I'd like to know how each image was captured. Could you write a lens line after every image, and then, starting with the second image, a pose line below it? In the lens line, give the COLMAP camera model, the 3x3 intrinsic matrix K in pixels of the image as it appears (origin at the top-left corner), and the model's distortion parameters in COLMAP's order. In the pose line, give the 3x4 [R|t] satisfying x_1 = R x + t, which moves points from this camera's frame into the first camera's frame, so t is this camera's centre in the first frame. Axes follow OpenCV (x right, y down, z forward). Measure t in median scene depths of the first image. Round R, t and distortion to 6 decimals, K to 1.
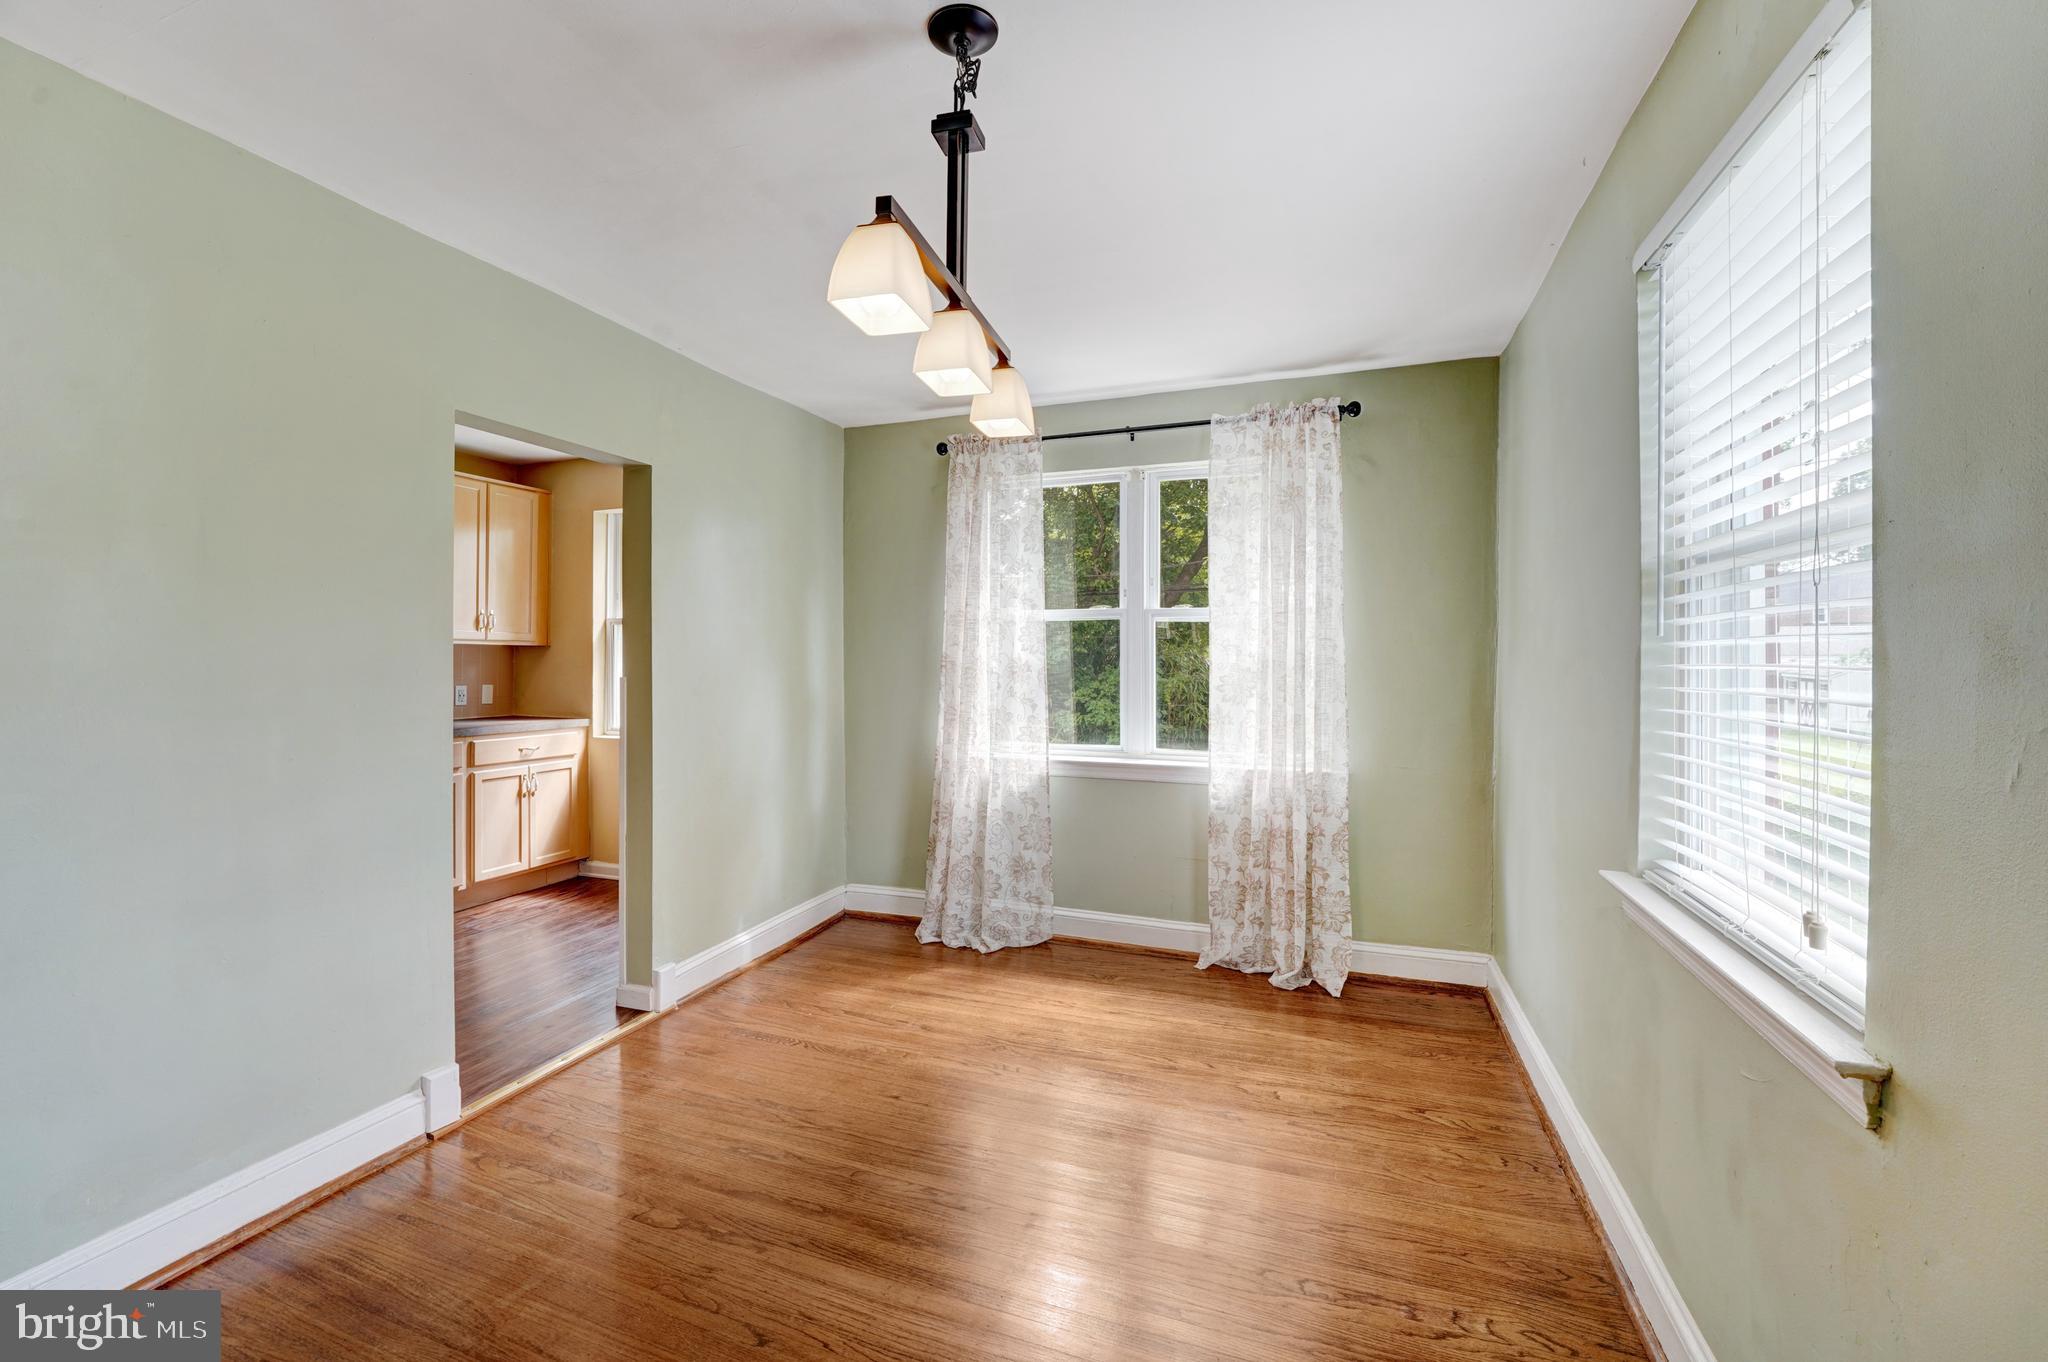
lens RADIAL K [[854.5, 0, 1021.2], [0, 854.5, 677.8], [0, 0, 1]] dist [-0.027663, 0.000939]
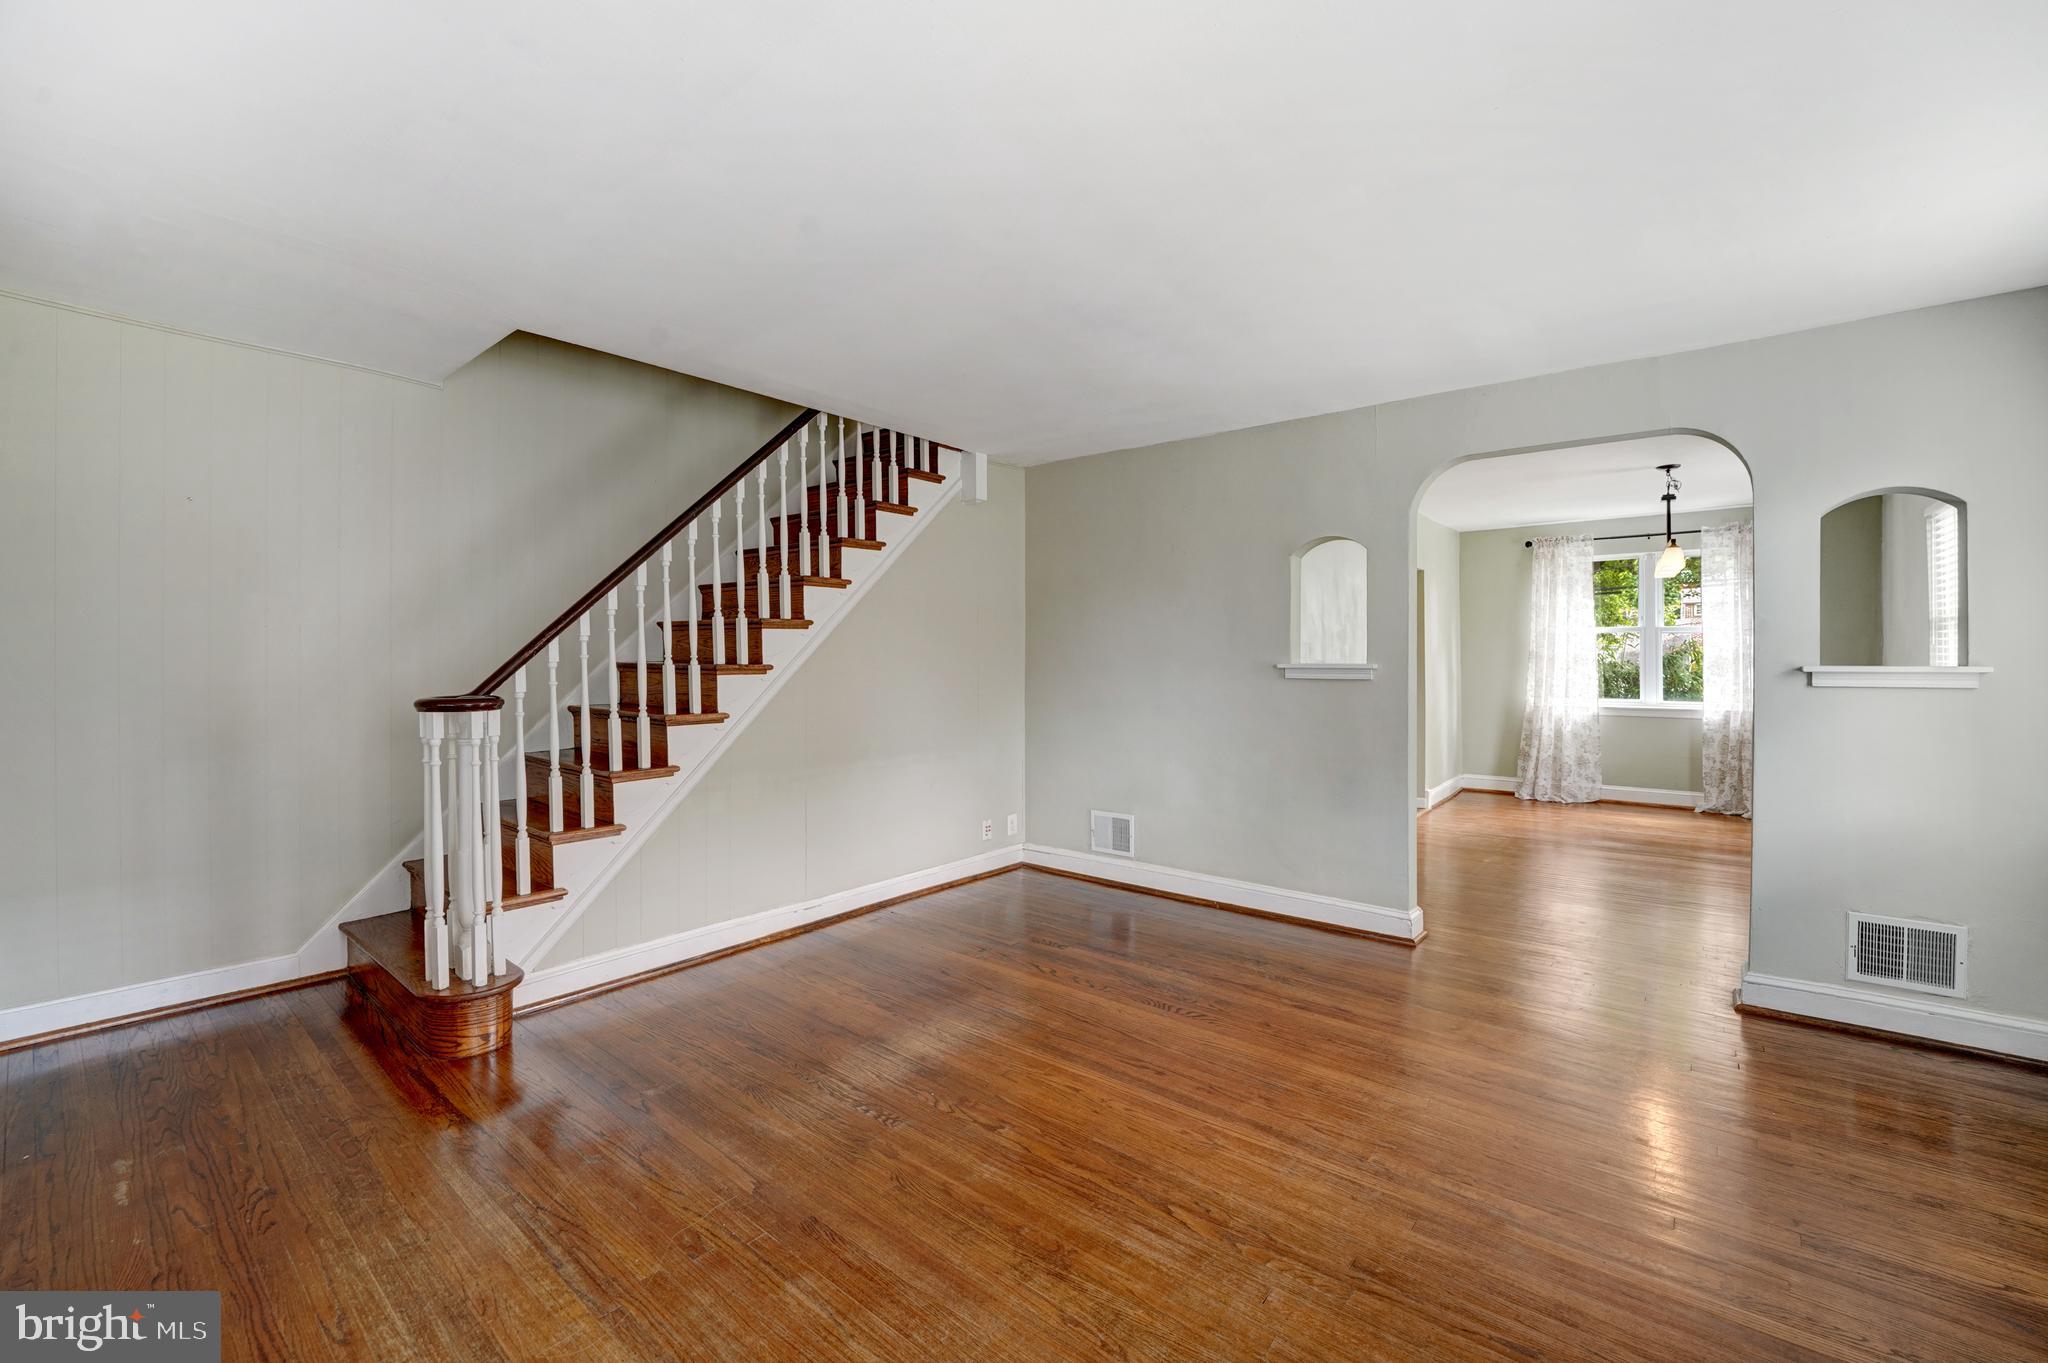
lens RADIAL K [[854.5, 0, 1021.0], [0, 854.5, 664.3], [0, 0, 1]] dist [-0.027663, 0.000939]
pose [[0.949161, -0.003356, -0.314773, -0.606420], [0.002310, 0.999991, -0.003696, 0.005461], [0.314782, 0.002781, 0.949160, -1.216695]]
